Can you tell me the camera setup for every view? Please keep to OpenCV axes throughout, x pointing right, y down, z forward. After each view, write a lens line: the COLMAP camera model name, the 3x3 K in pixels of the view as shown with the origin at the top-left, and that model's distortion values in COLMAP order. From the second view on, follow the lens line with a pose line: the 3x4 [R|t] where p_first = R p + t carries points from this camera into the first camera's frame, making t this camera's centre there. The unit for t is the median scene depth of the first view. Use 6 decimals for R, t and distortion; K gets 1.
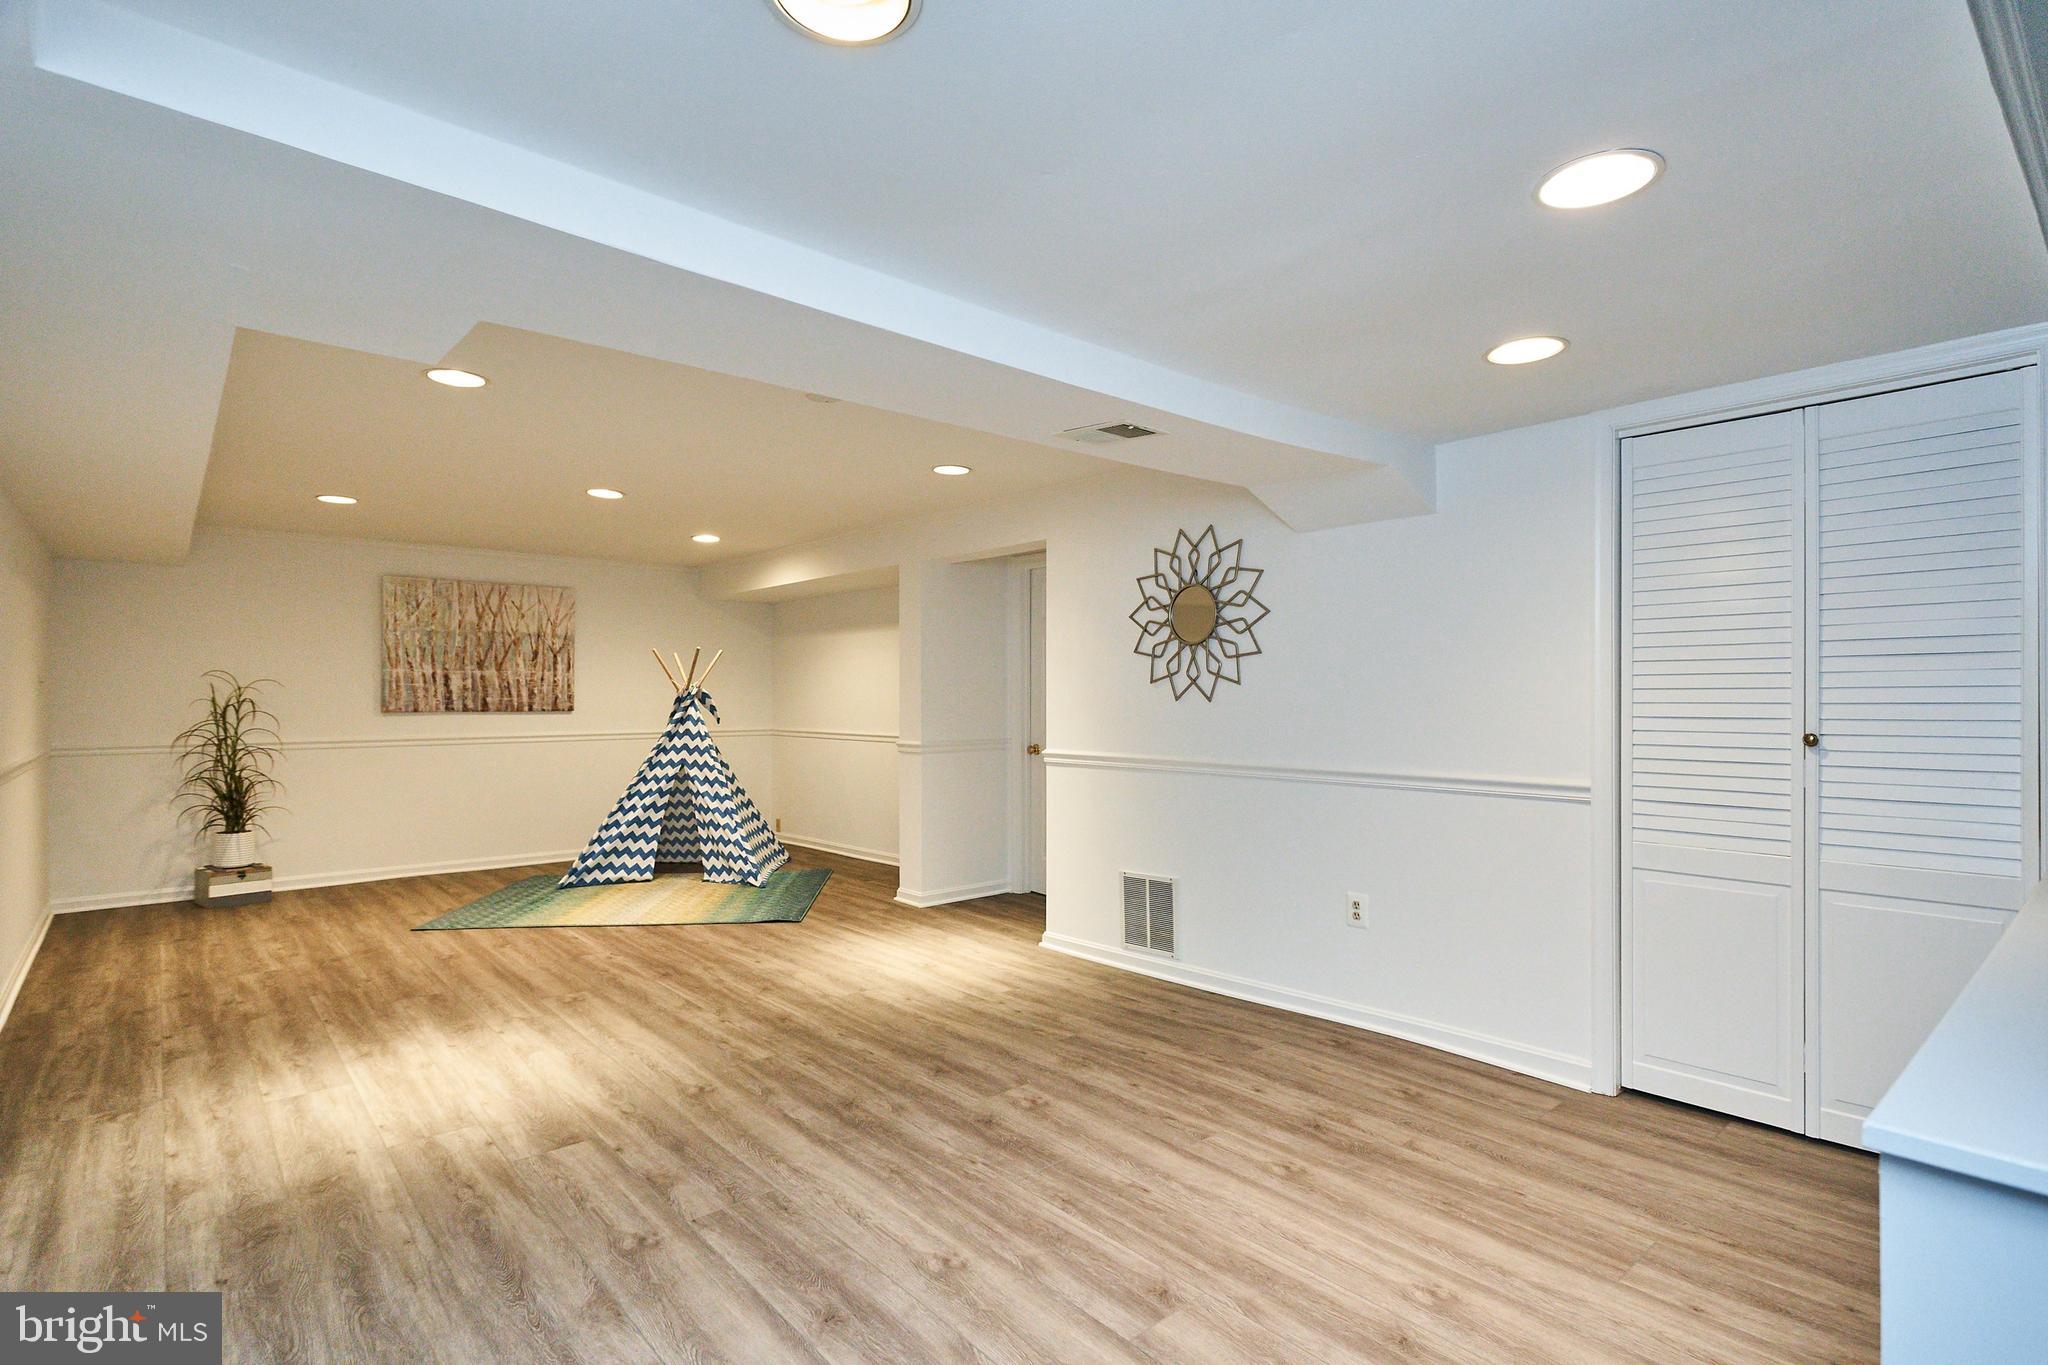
lens RADIAL K [[1008.5, 0, 1034.9], [0, 1008.5, 689.5], [0, 0, 1]] dist [-0.002704, 0.000288]
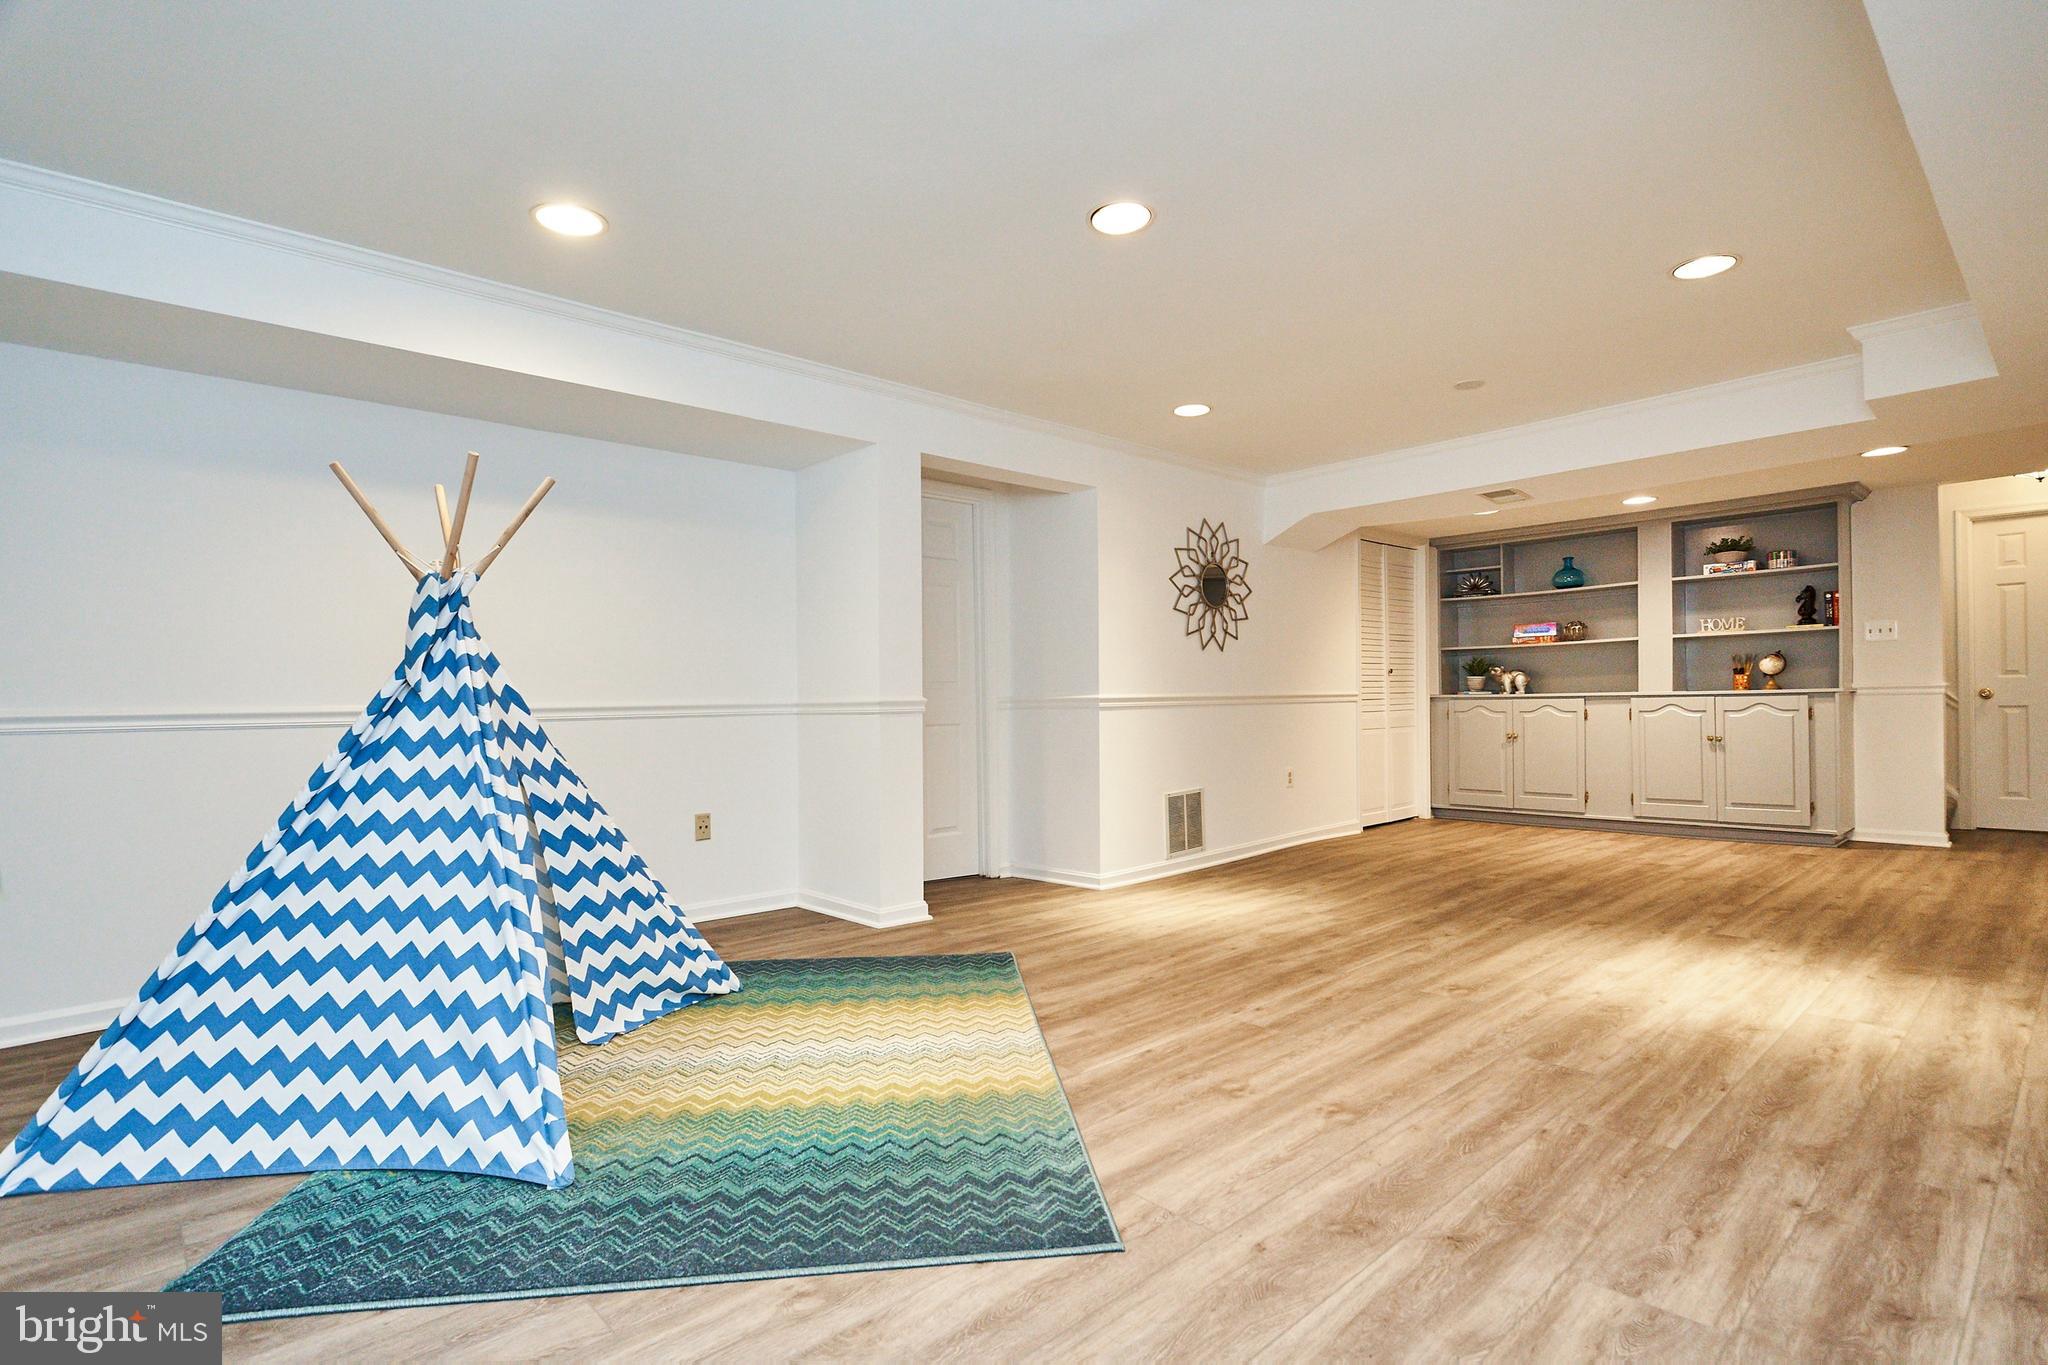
lens RADIAL K [[1008.5, 0, 1035.1], [0, 1008.5, 690.0], [0, 0, 1]] dist [-0.002704, 0.000288]
pose [[-0.033409, 0.016203, 0.999310, -1.195234], [0.013967, 0.999779, -0.015743, 0.083423], [-0.999344, 0.013432, -0.033628, 1.314711]]
